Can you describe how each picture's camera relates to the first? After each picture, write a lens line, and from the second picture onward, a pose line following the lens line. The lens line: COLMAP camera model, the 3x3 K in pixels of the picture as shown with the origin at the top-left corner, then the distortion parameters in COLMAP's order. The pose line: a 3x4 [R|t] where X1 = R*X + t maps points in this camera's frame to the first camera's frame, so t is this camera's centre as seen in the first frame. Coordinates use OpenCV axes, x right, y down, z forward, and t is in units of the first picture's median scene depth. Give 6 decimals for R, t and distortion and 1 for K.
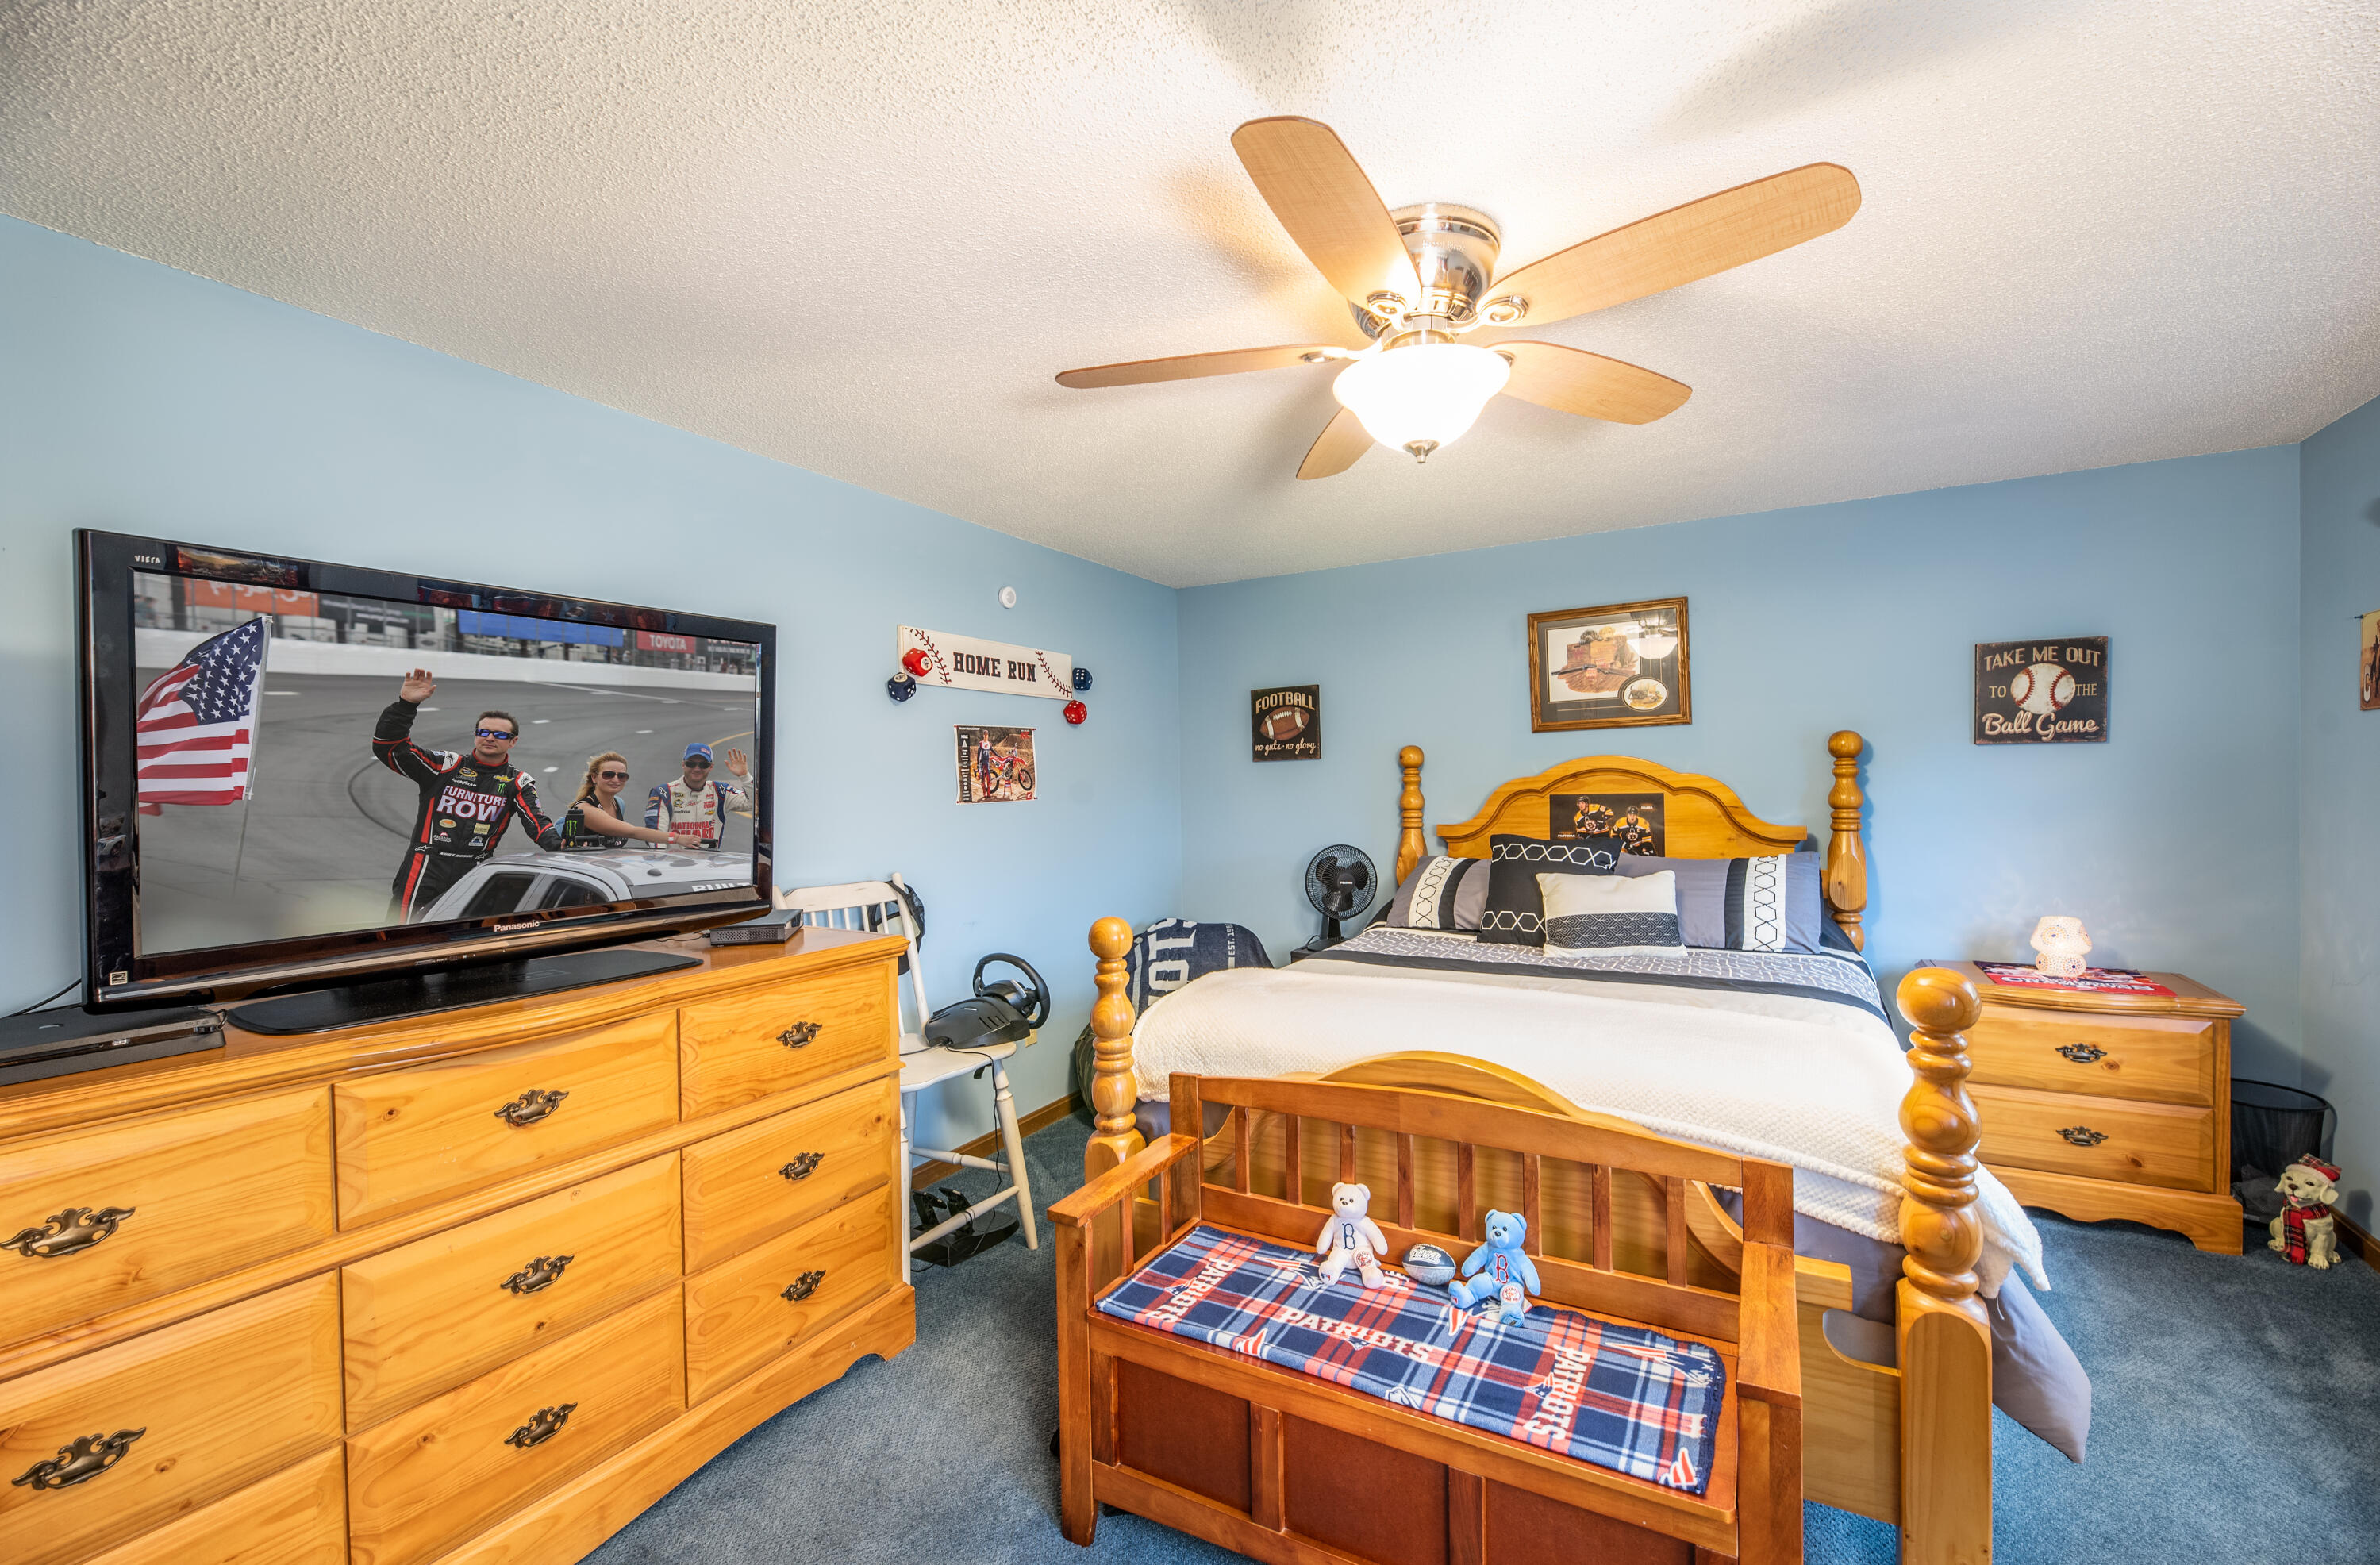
lens RADIAL K [[965.5, 0, 1195.8], [0, 965.5, 785.6], [0, 0, 1]] dist [-0.002031, -0.000745]
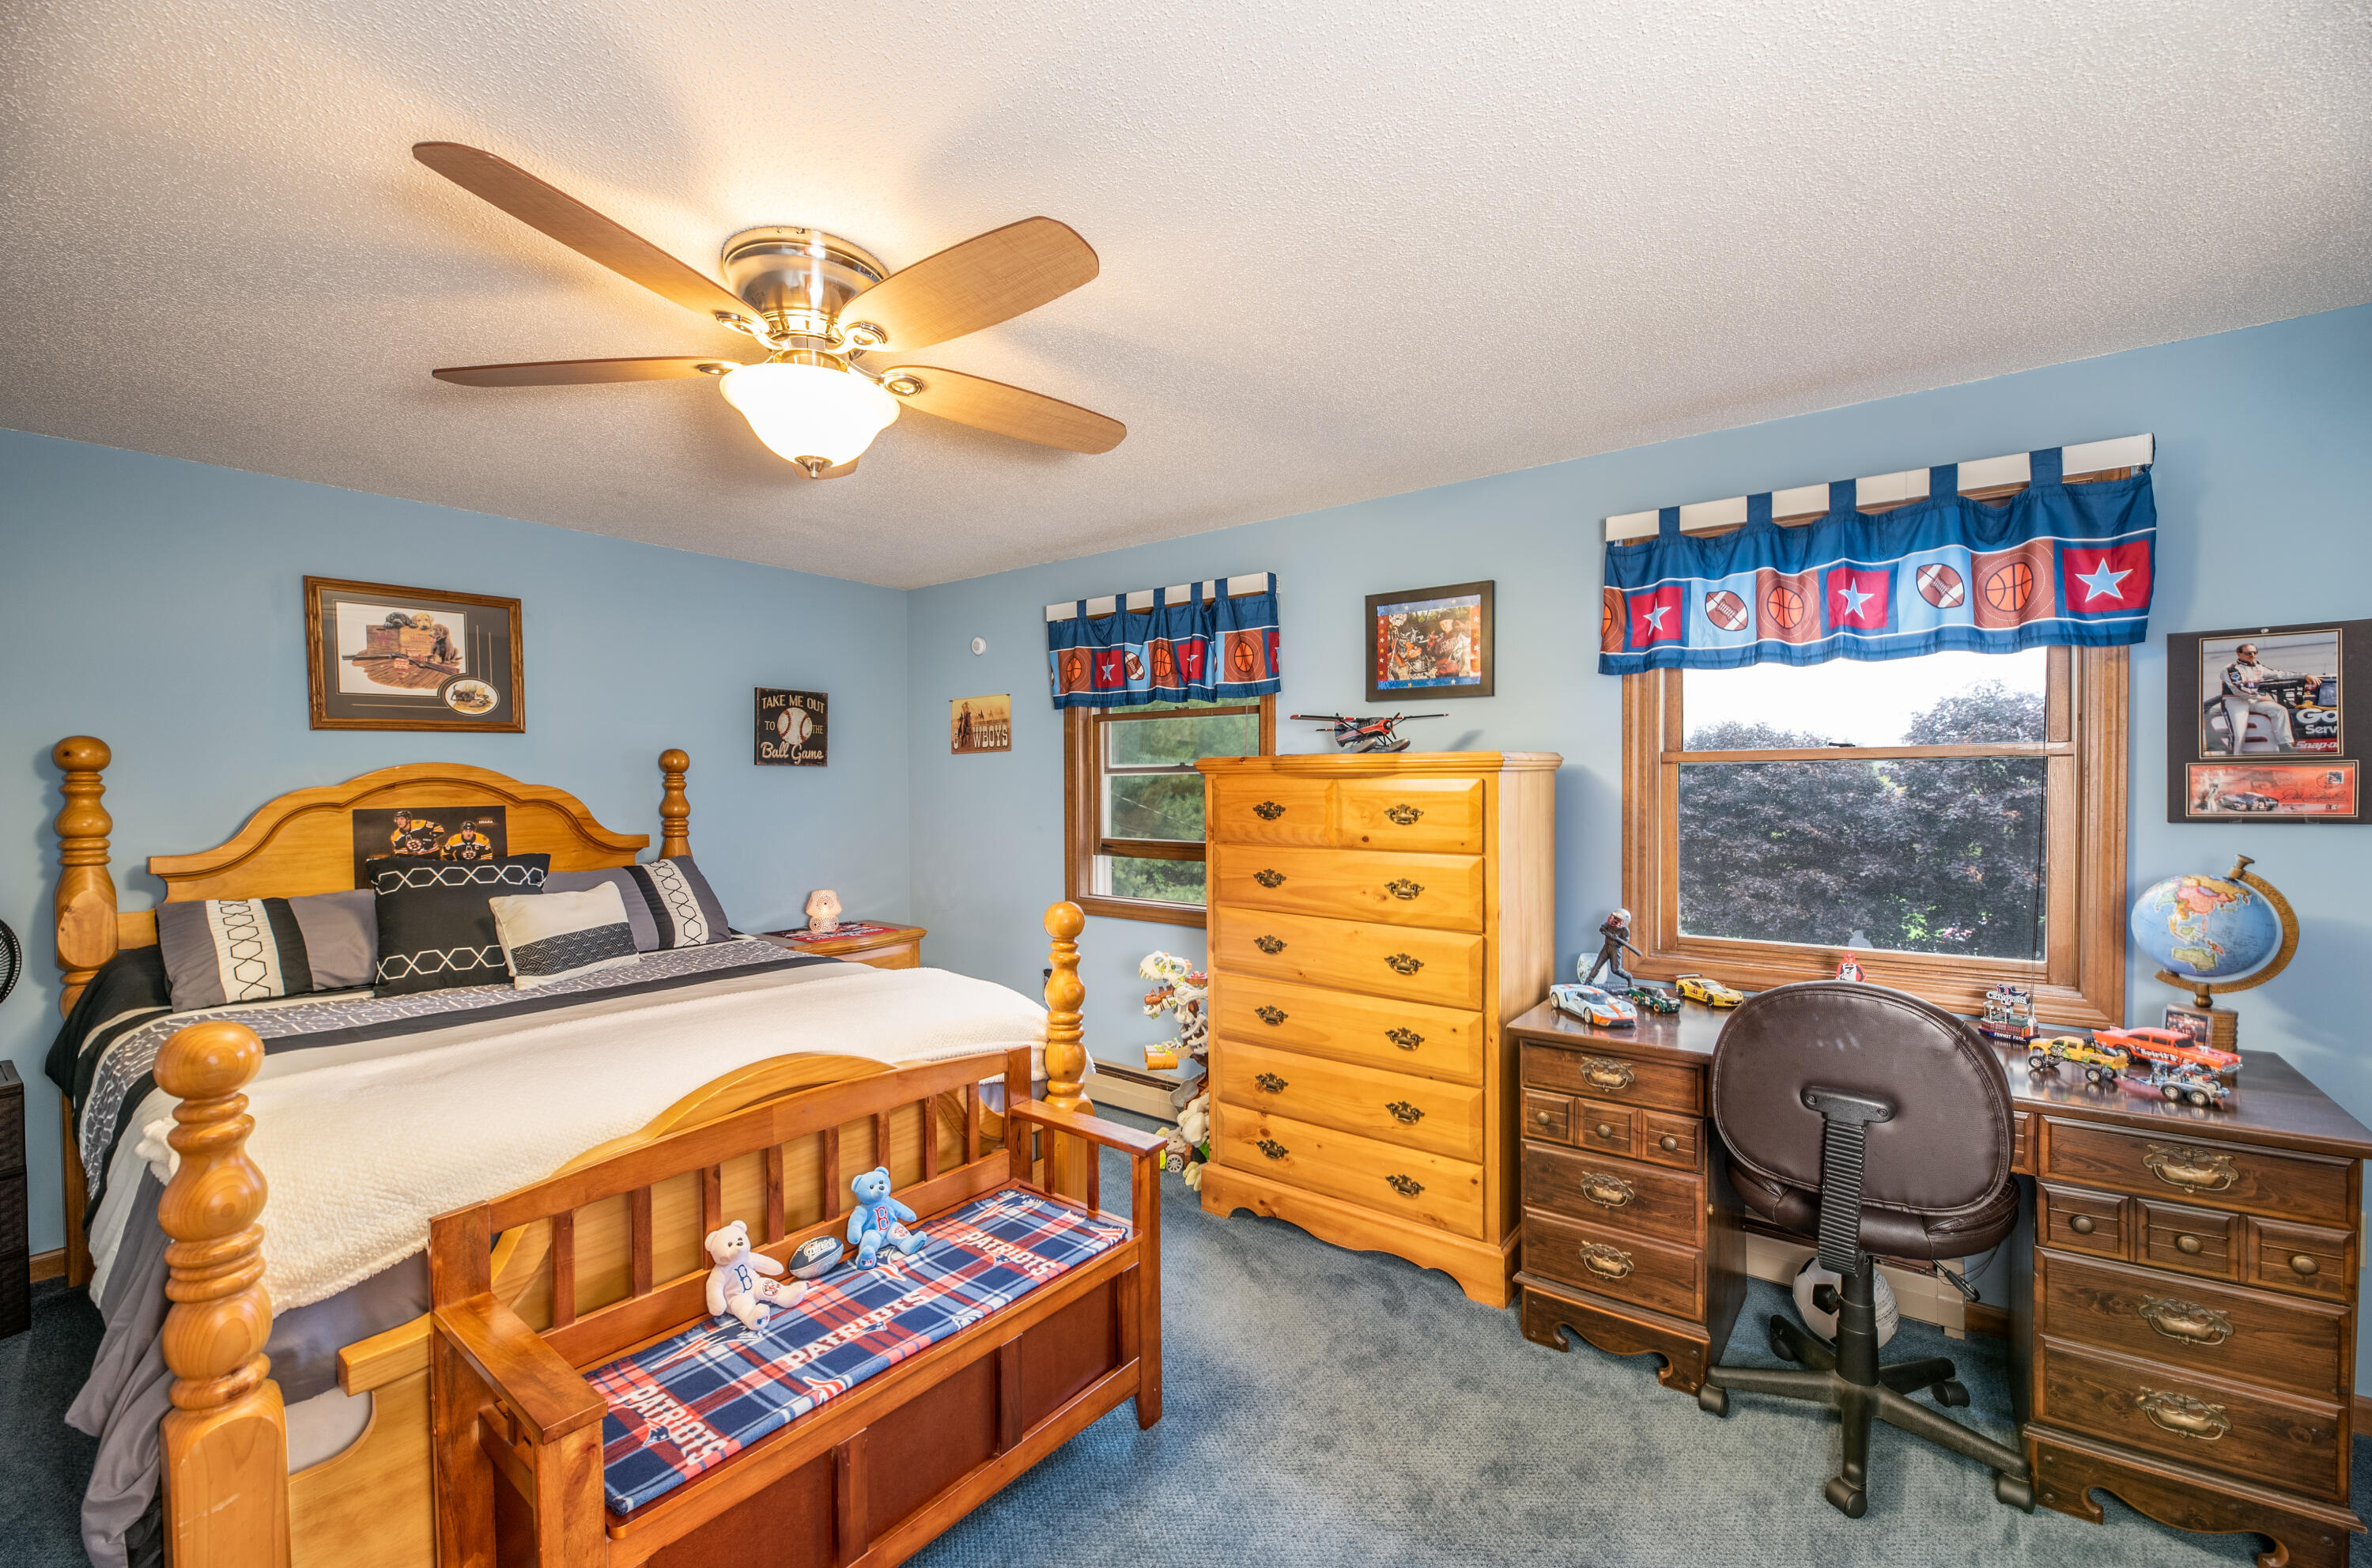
lens RADIAL K [[962.3, 0, 1199.3], [0, 962.3, 778.4], [0, 0, 1]] dist [-0.002031, -0.000745]
pose [[0.147913, 0.021195, 0.988773, -0.384471], [0.007574, 0.999717, -0.022562, 0.008447], [-0.988971, 0.010826, 0.147711, 0.238262]]
